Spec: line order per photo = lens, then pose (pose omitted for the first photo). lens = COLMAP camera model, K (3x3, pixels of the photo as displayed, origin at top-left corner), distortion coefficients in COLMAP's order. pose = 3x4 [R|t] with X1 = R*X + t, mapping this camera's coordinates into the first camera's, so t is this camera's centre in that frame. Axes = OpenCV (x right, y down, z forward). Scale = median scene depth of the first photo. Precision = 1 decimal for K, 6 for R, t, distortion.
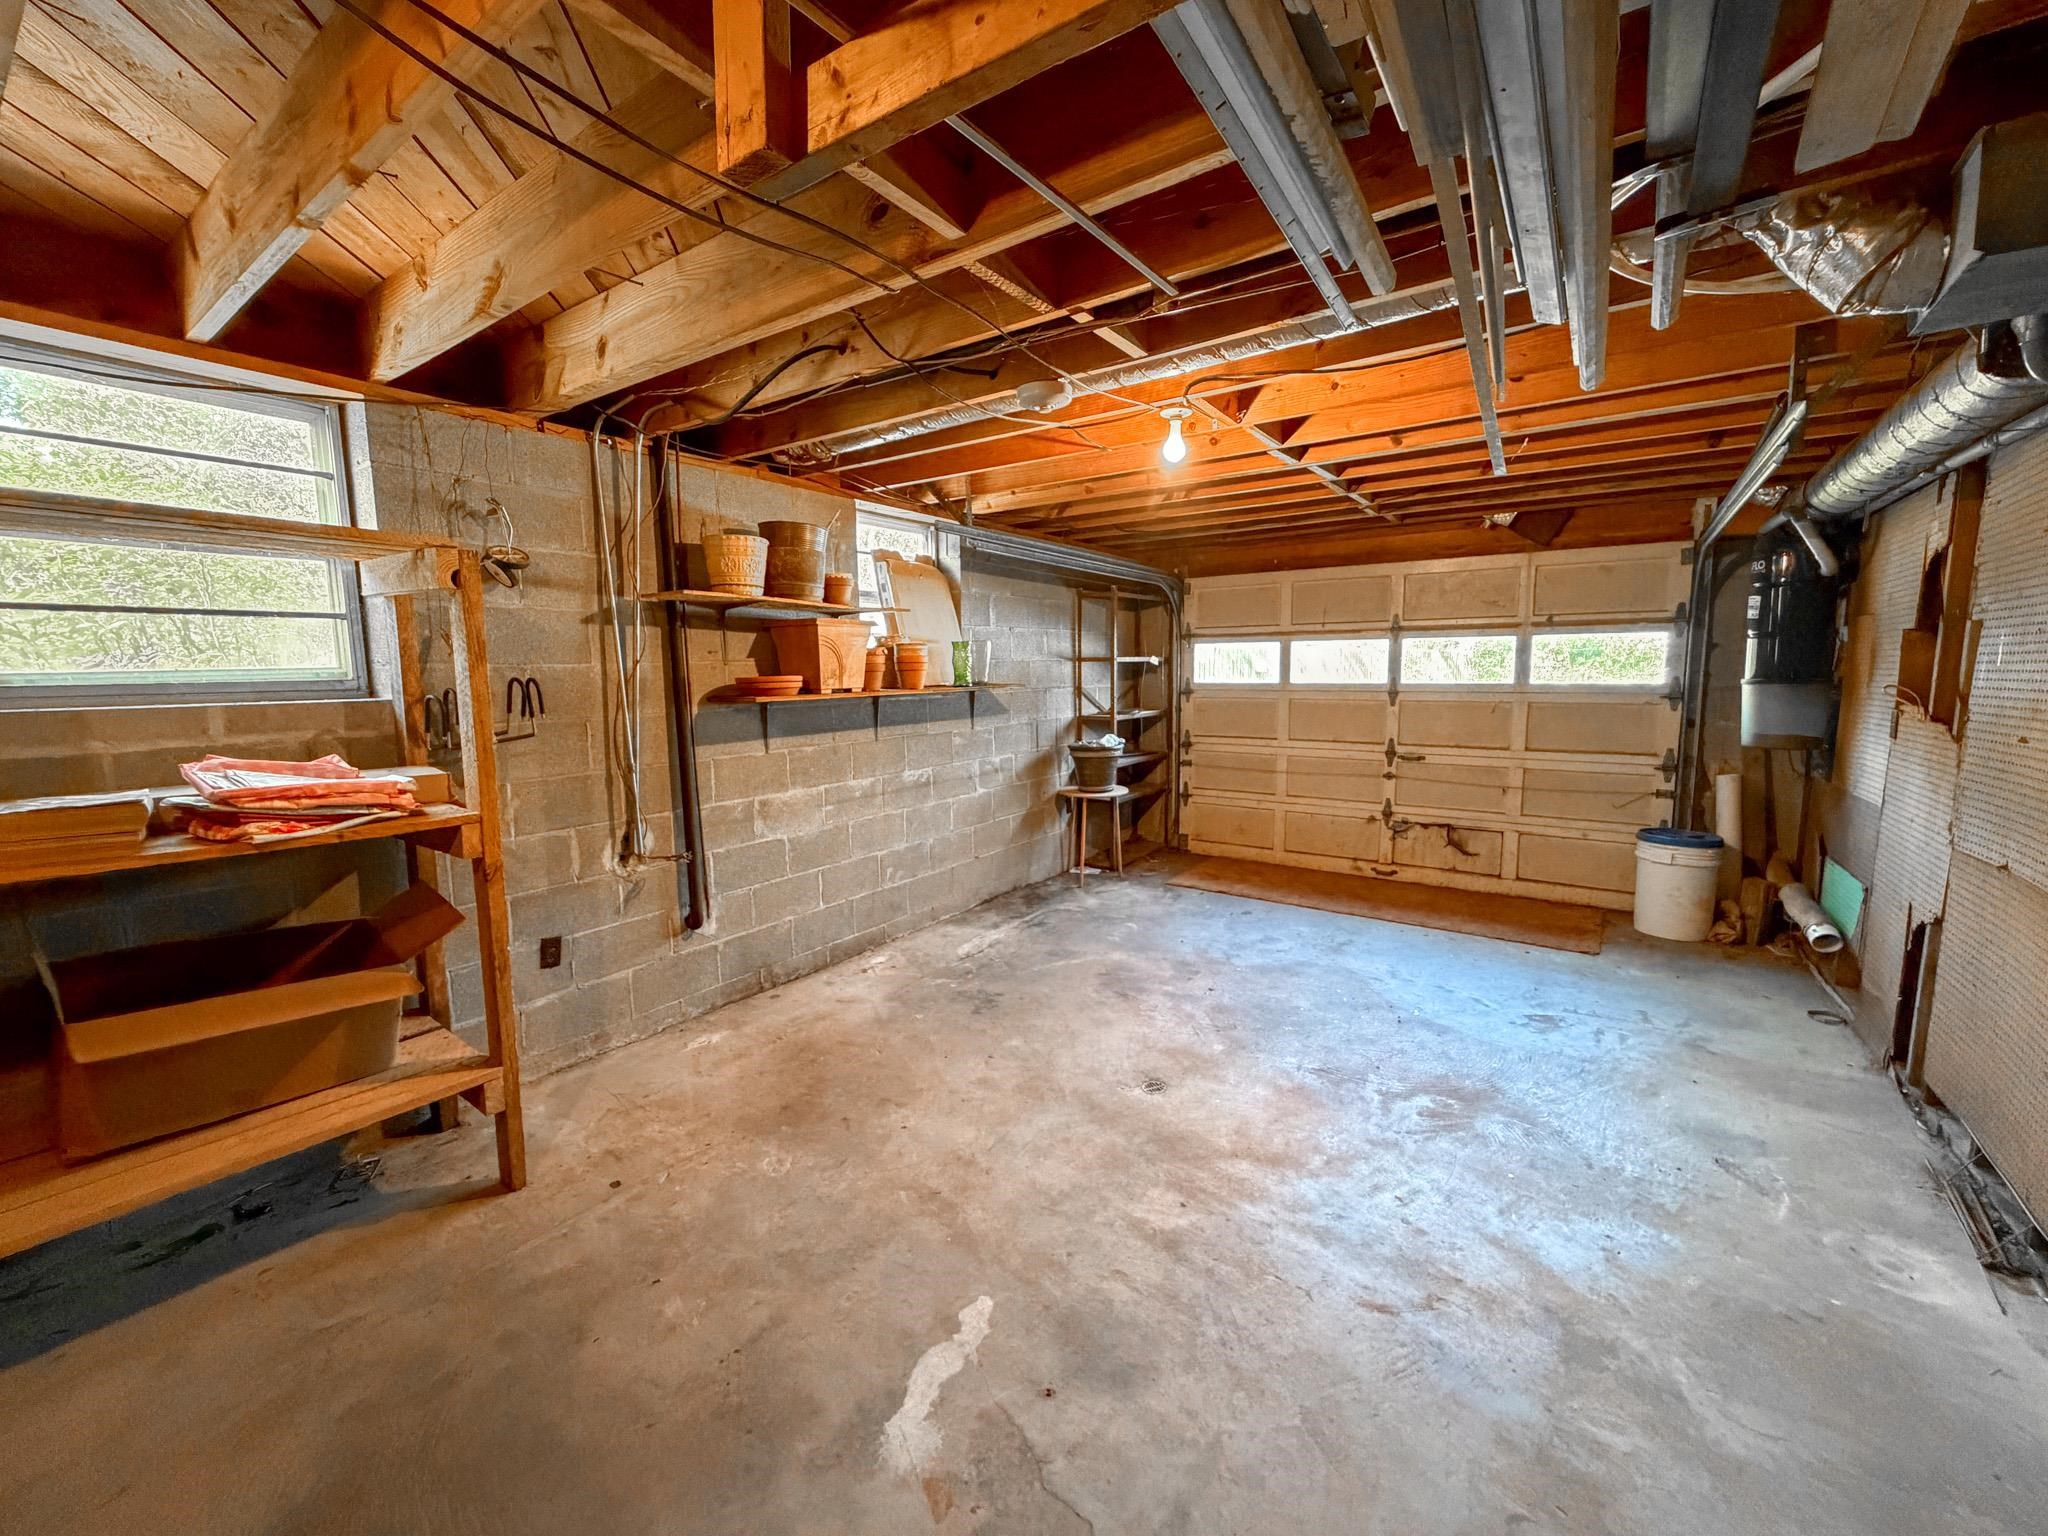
lens RADIAL K [[818.7, 0, 1019.3], [0, 818.7, 764.5], [0, 0, 1]] dist [-0.002183, -0.000843]
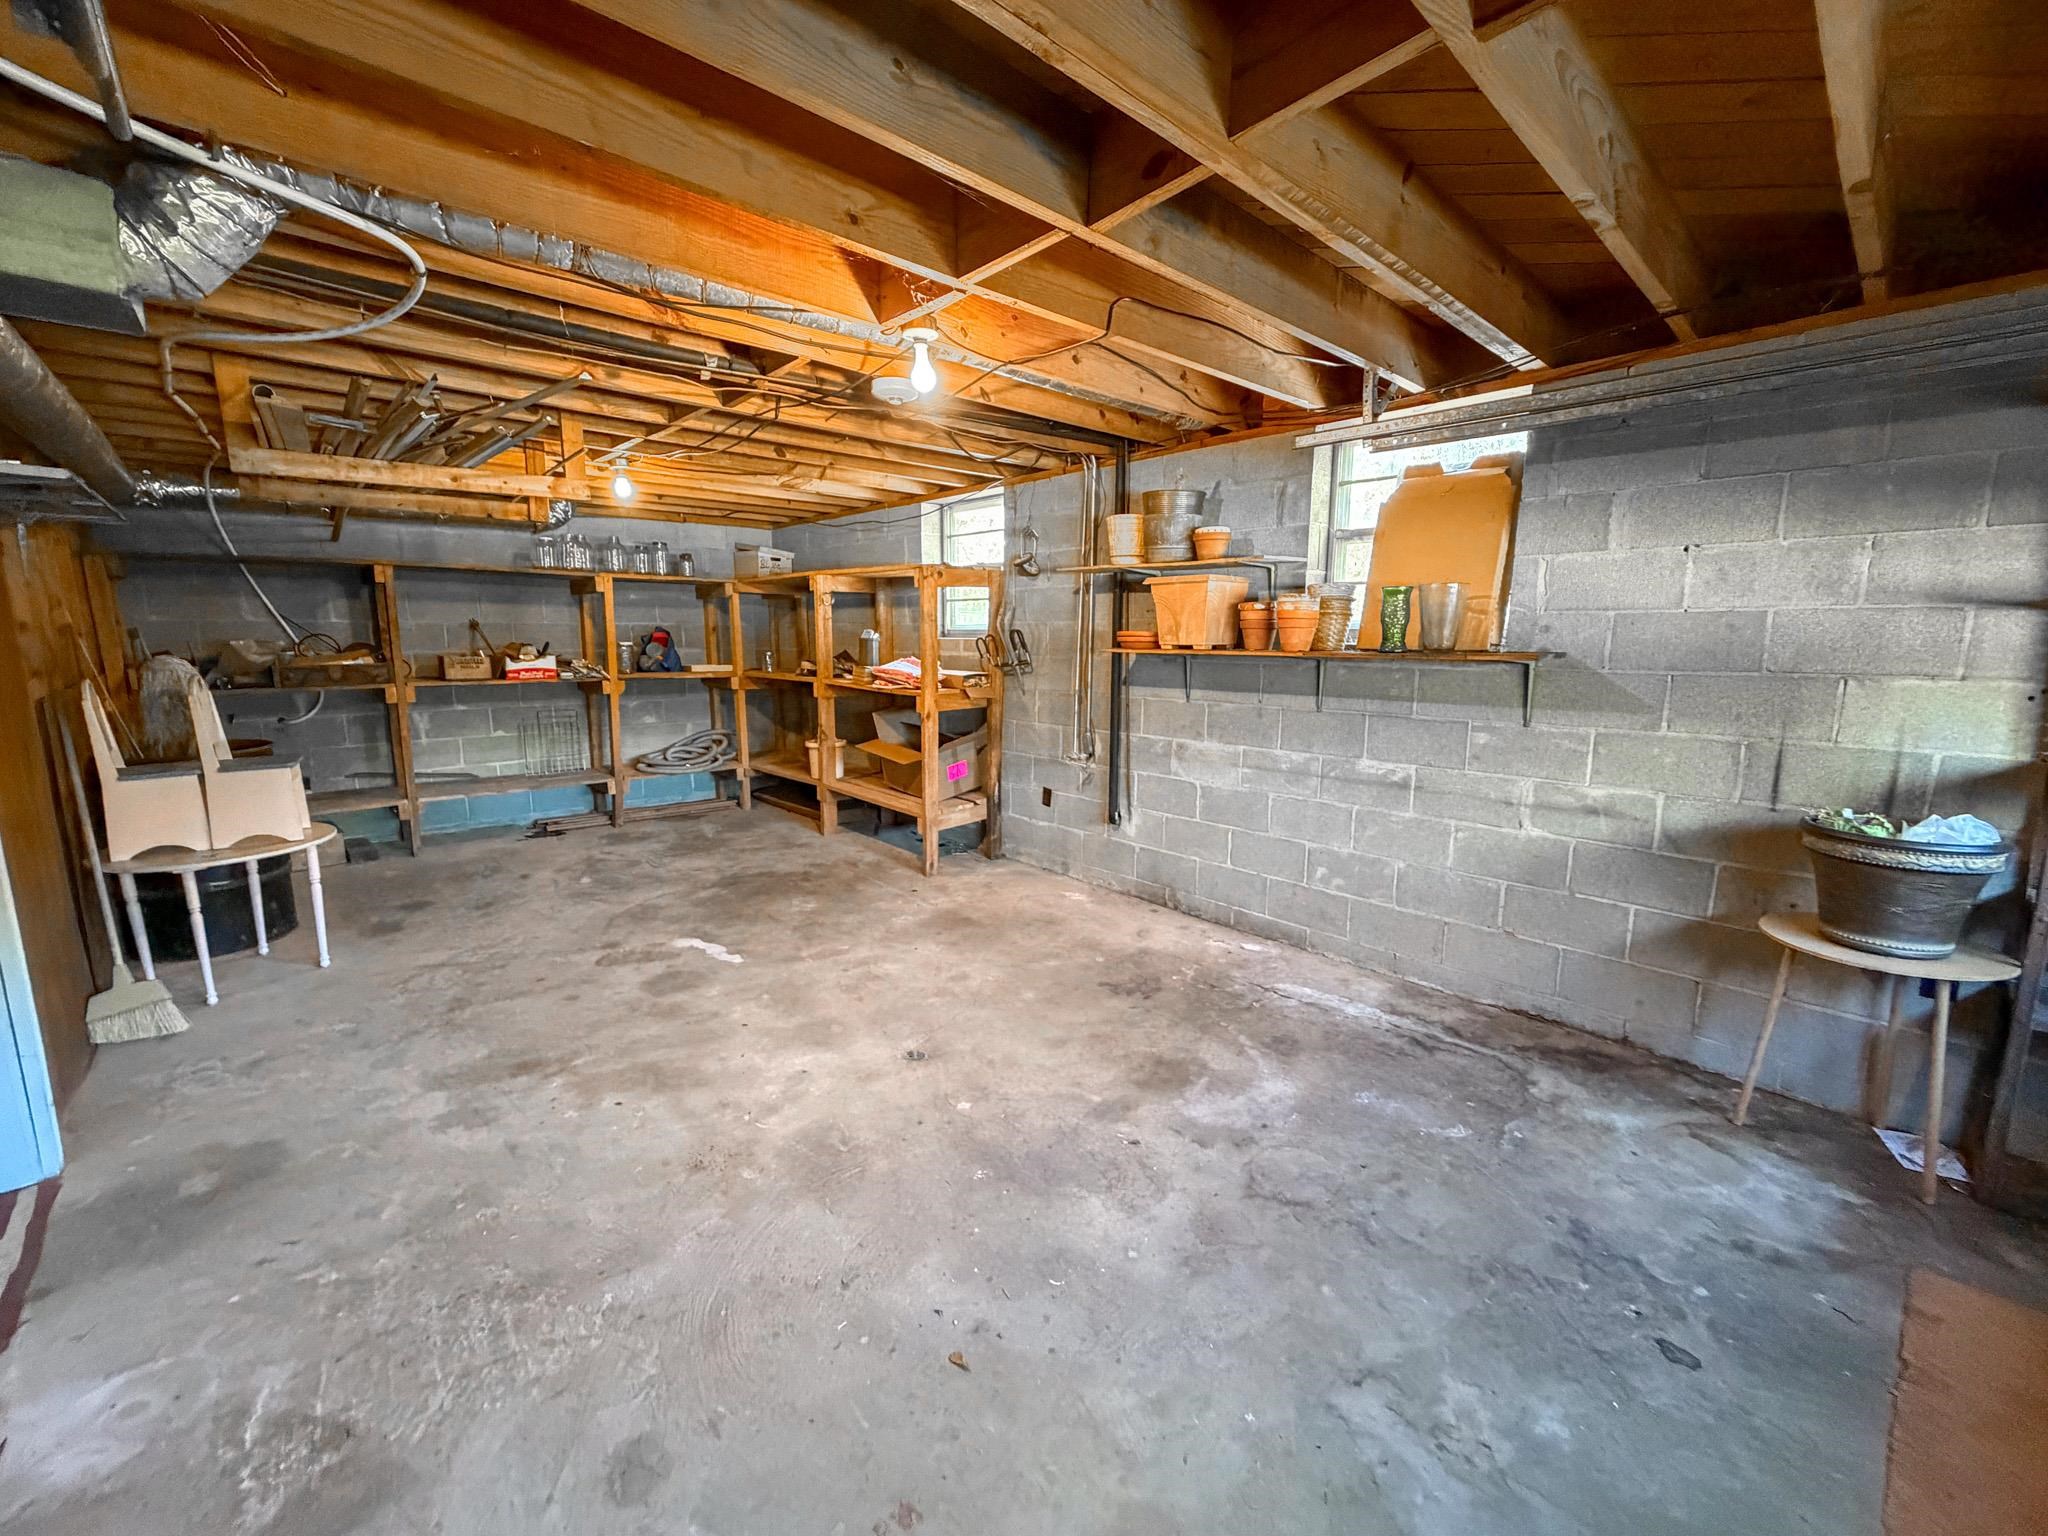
lens RADIAL K [[818.7, 0, 1019.3], [0, 818.7, 764.5], [0, 0, 1]] dist [-0.002183, -0.000843]
pose [[-0.214609, 0.170737, -0.961661, 0.759612], [-0.113219, 0.973616, 0.198126, -0.116033], [0.970116, 0.151398, -0.189616, 0.929591]]
